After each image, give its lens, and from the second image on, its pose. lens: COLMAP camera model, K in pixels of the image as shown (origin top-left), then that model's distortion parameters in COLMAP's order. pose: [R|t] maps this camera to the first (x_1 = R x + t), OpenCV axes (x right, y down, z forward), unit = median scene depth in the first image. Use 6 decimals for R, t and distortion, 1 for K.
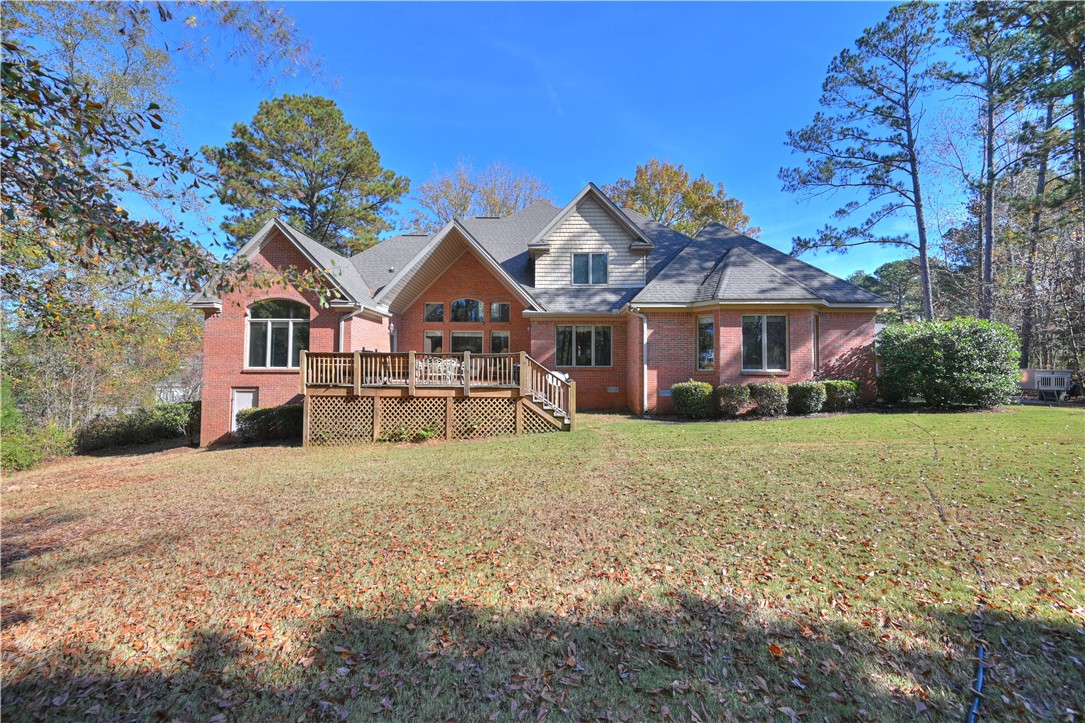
lens RADIAL K [[429.1, 0, 542.5], [0, 429.1, 361.5], [0, 0, 1]] dist [0.013226, 0.000001]
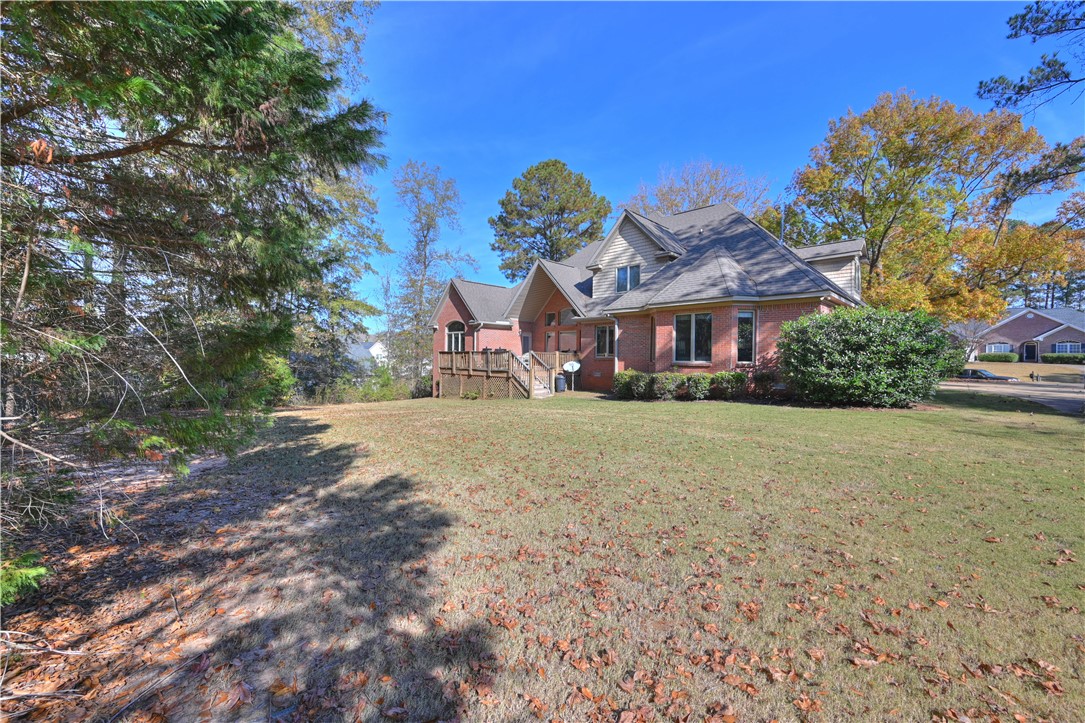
lens RADIAL K [[441.2, 0, 542.5], [0, 441.2, 361.5], [0, 0, 1]] dist [-0.000183, -0.000004]
pose [[0.724281, 0.008528, -0.689452, 0.976366], [0.015002, 0.999492, 0.028123, -0.019330], [0.689342, -0.030713, 0.723785, -0.117741]]
